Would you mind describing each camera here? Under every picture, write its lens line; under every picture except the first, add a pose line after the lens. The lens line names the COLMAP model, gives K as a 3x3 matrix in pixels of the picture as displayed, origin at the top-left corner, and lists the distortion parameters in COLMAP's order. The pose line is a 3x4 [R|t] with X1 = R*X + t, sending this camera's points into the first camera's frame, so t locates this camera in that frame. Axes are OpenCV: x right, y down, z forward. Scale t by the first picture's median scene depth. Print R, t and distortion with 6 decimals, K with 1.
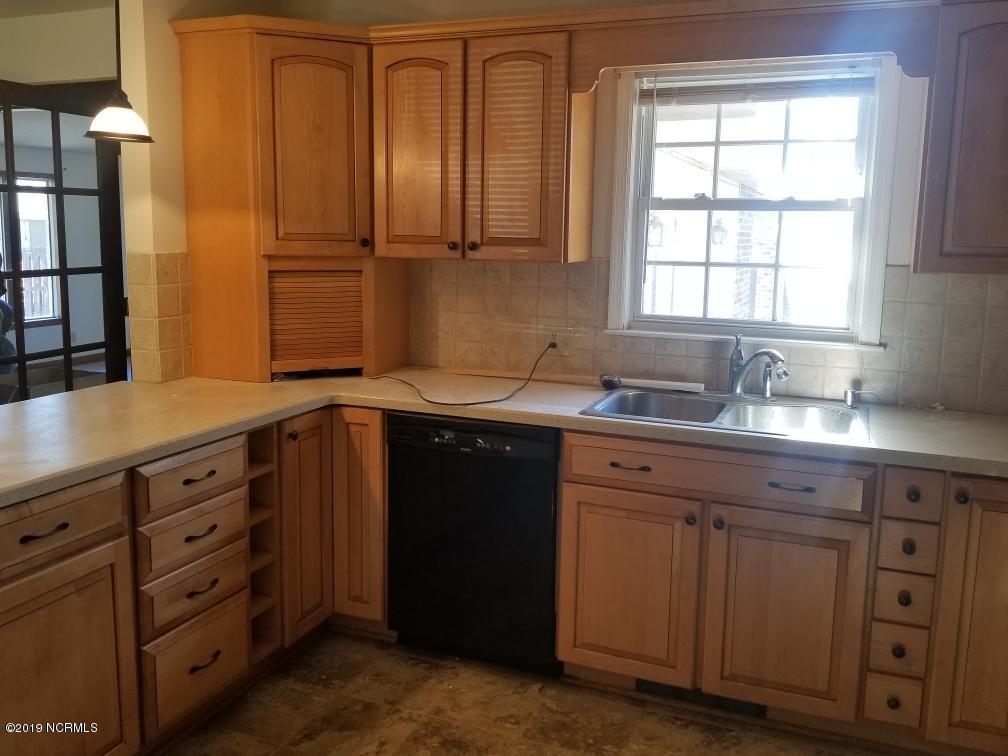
lens RADIAL K [[887.8, 0, 504.0], [0, 887.8, 378.0], [0, 0, 1]] dist [0.010443, -0.008049]
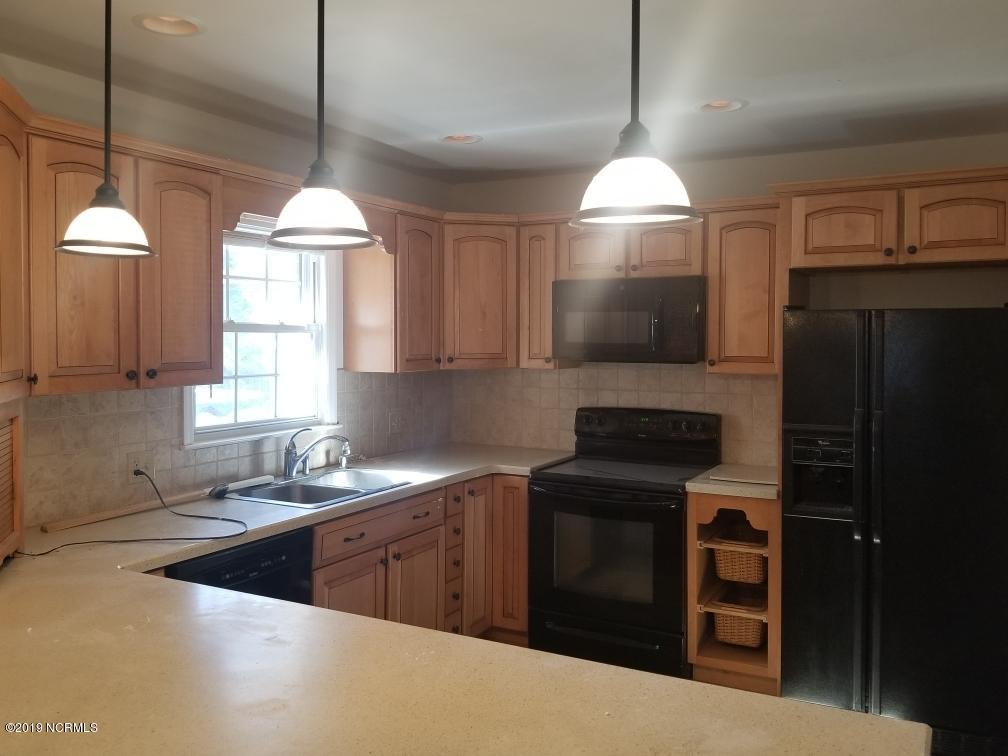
lens RADIAL K [[887.8, 0, 504.0], [0, 887.8, 378.0], [0, 0, 1]] dist [0.010443, -0.008049]
pose [[0.076062, -0.063148, 0.995101, -0.925003], [0.167078, 0.984689, 0.049716, -0.127414], [-0.983005, 0.162479, 0.085448, 0.555033]]
